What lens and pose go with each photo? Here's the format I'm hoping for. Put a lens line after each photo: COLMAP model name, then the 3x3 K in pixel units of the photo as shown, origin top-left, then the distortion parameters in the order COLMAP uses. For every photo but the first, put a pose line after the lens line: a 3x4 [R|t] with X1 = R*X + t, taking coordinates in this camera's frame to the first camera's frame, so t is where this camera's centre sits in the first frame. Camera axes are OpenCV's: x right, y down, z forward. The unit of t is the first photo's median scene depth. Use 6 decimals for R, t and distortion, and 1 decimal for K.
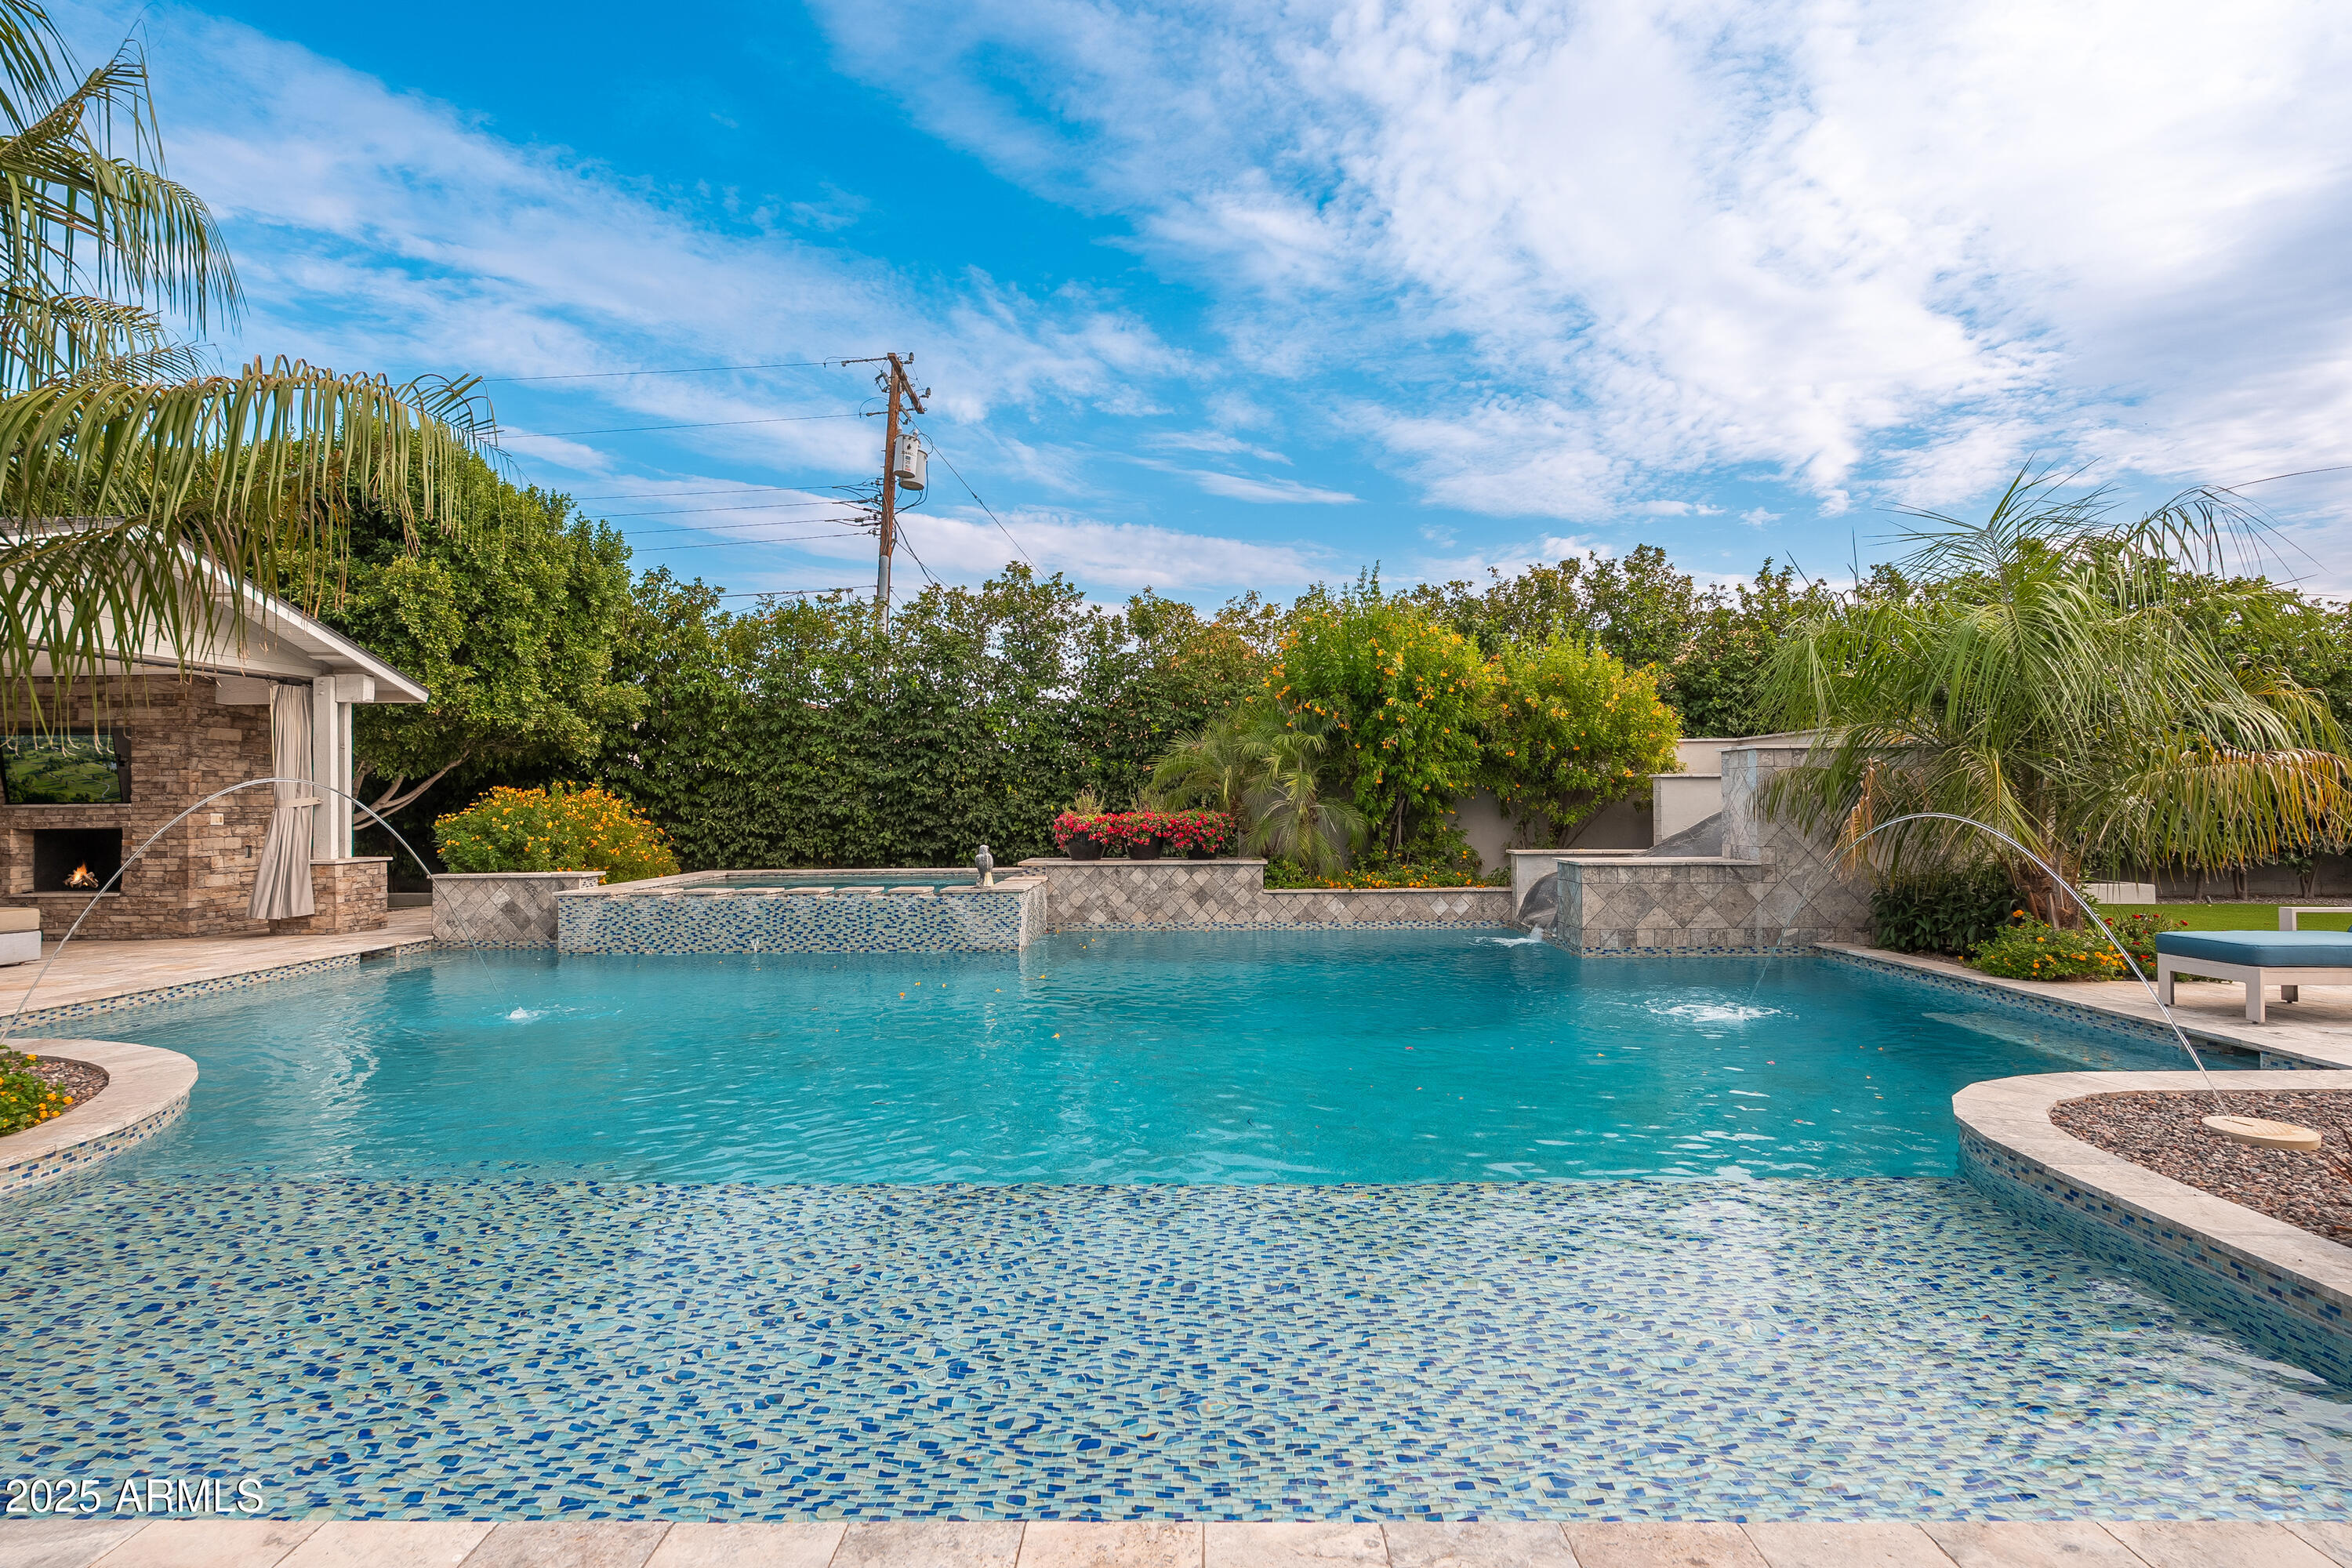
lens RADIAL K [[1109.7, 0, 1183.2], [0, 1109.7, 775.5], [0, 0, 1]] dist [0.002542, -0.000522]
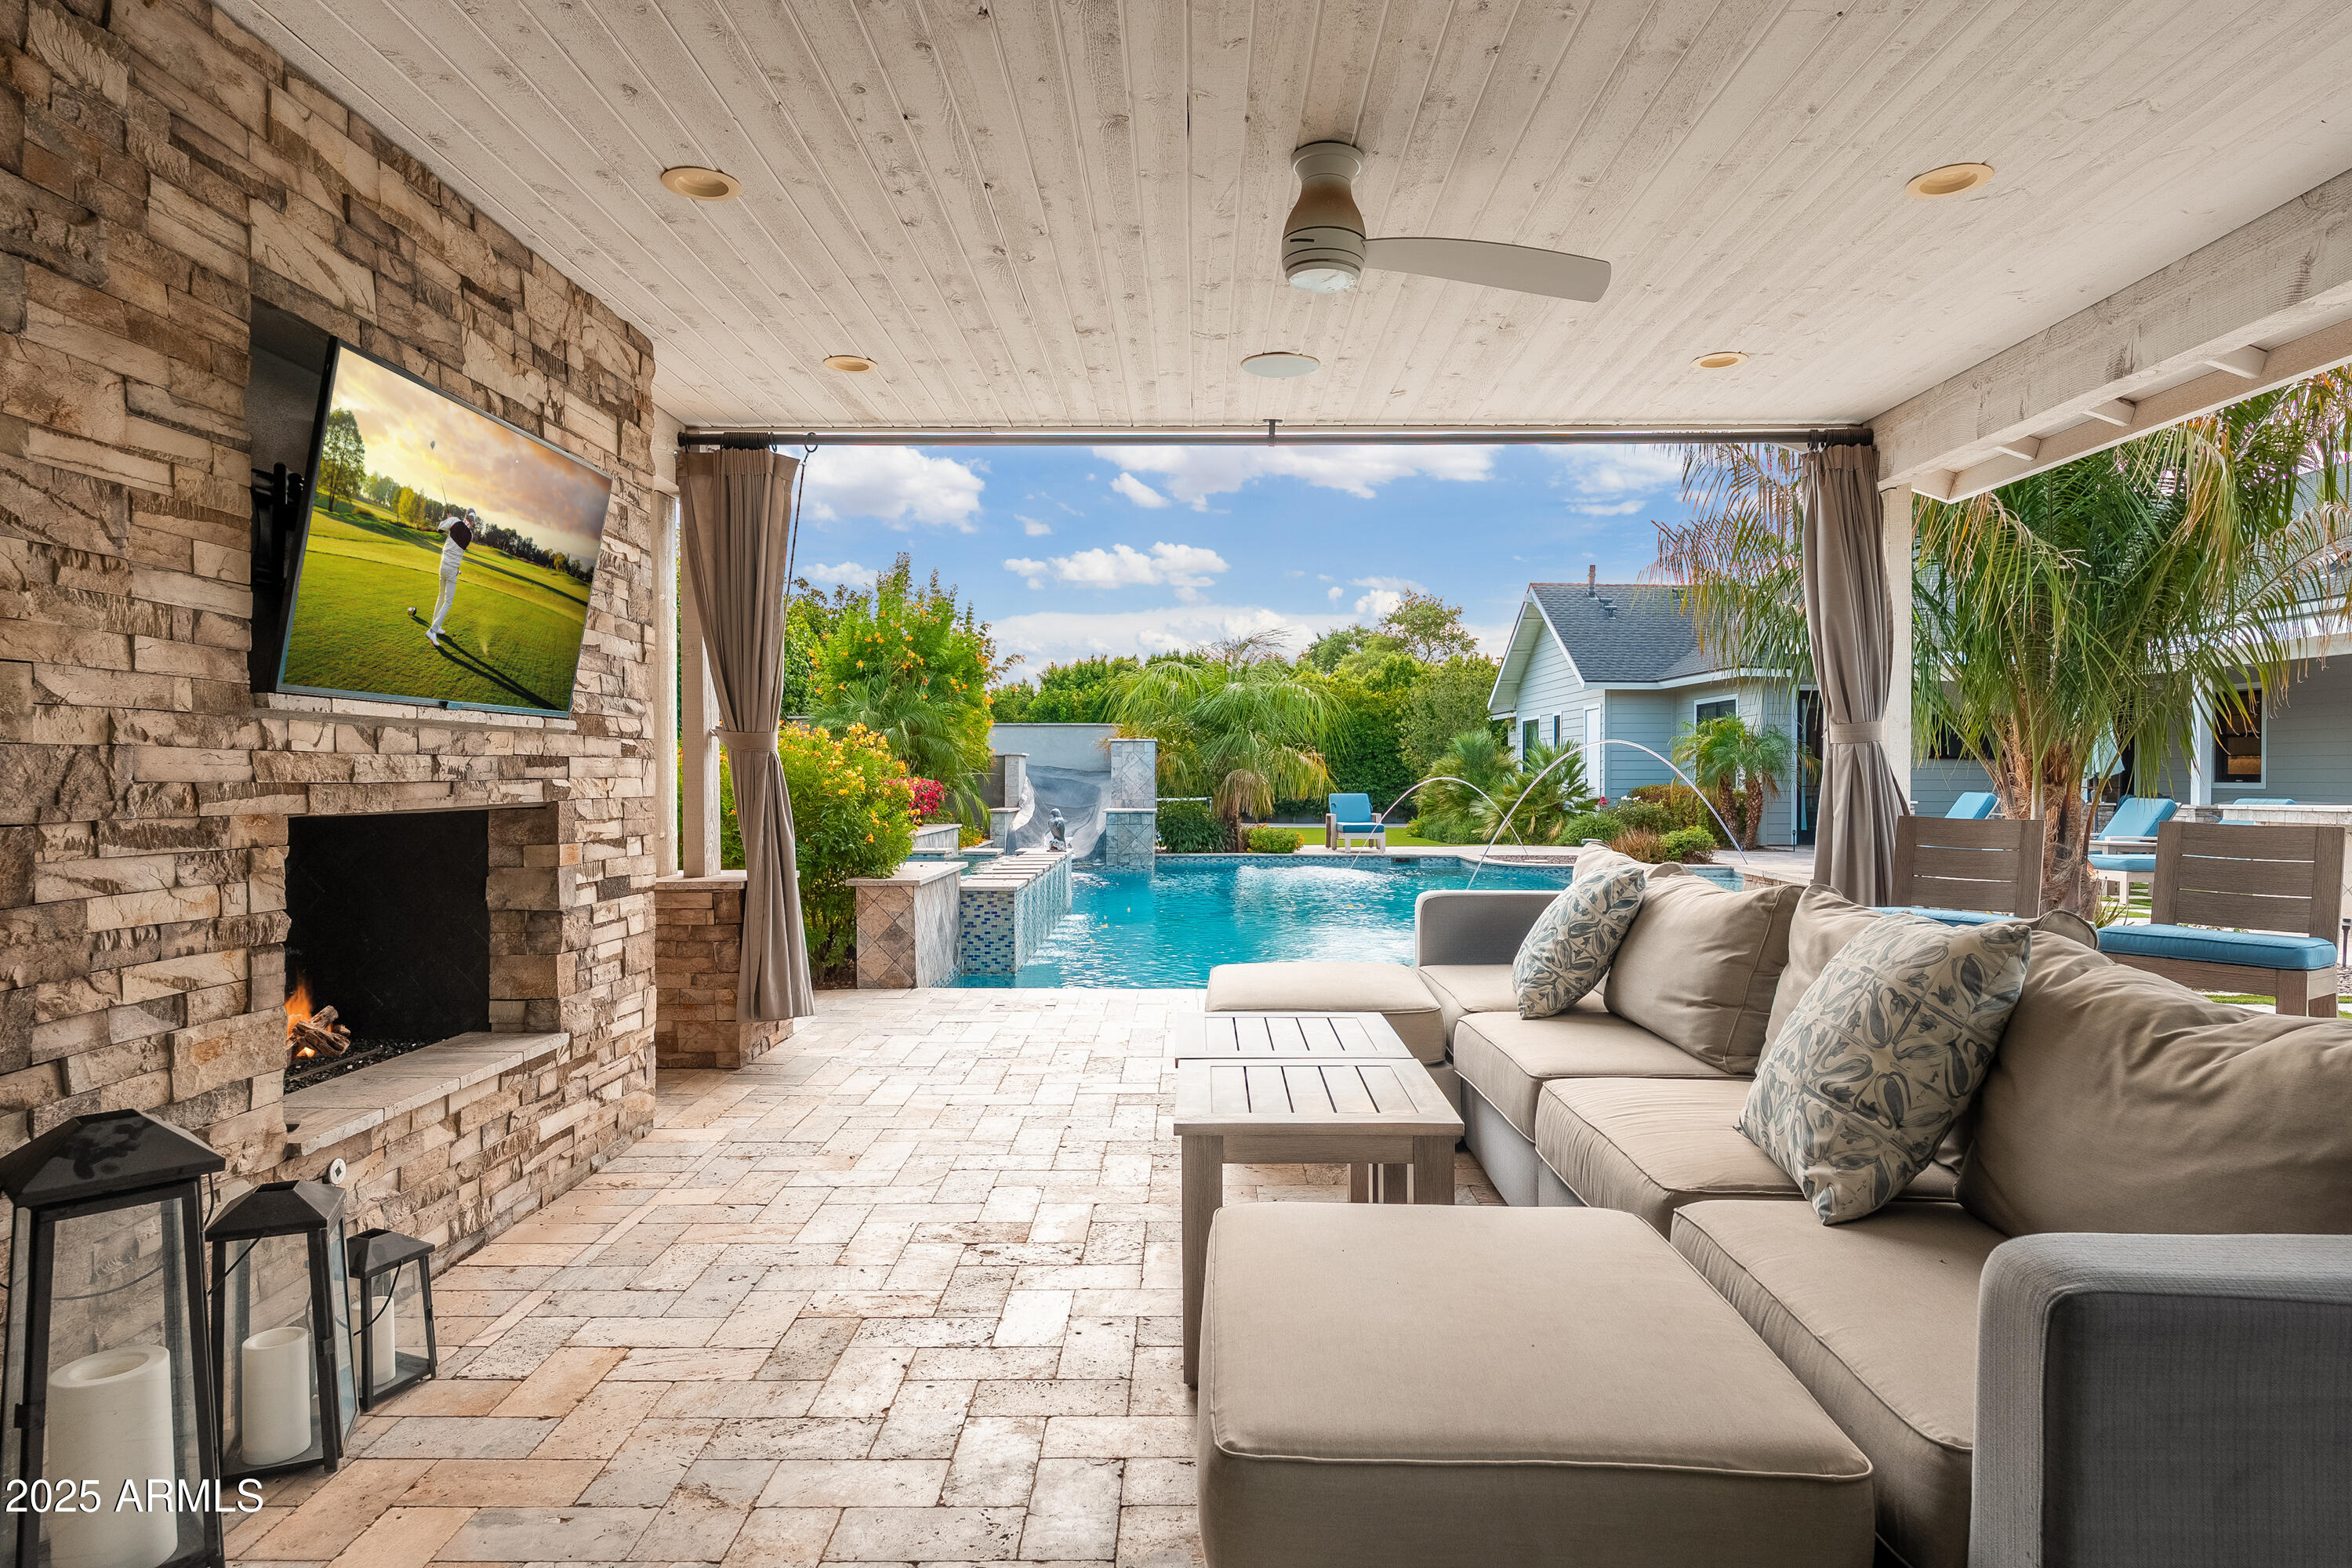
lens RADIAL K [[1377.5, 0, 1169.8], [0, 1377.5, 785.0], [0, 0, 1]] dist [-0.000171, 0.003068]
pose [[-0.010371, 0.003240, 0.999941, -1.225564], [-0.024309, 0.999698, -0.003491, 0.037023], [-0.999651, -0.024344, -0.010289, 0.789183]]
